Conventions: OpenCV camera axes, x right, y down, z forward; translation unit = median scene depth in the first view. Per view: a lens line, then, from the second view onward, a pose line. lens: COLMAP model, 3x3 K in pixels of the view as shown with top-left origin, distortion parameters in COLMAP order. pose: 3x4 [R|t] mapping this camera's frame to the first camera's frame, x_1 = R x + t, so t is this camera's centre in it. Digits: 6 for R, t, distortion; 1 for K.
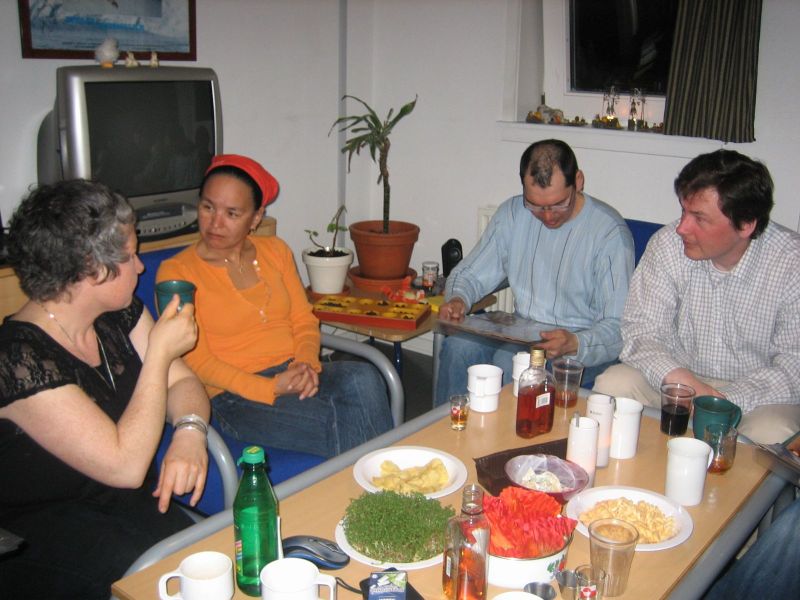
lens RADIAL K [[839.8, 0, 400.0], [0, 839.8, 300.0], [0, 0, 1]] dist [-0.146272, 0.177426]
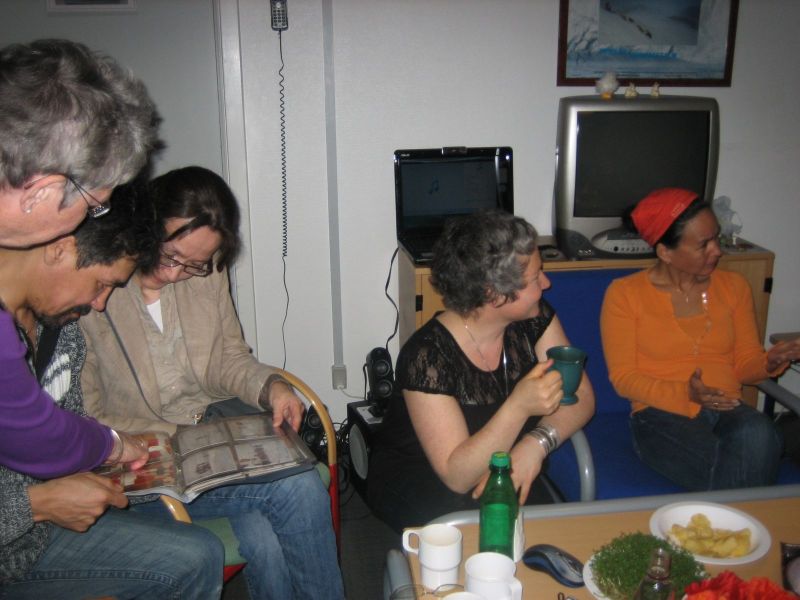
lens RADIAL K [[839.8, 0, 400.0], [0, 839.8, 300.0], [0, 0, 1]] dist [-0.146272, 0.177426]
pose [[0.701859, 0.170267, -0.691667, 0.321641], [-0.165904, 0.983382, 0.073729, -0.063087], [0.692727, 0.063003, 0.718443, 0.028740]]
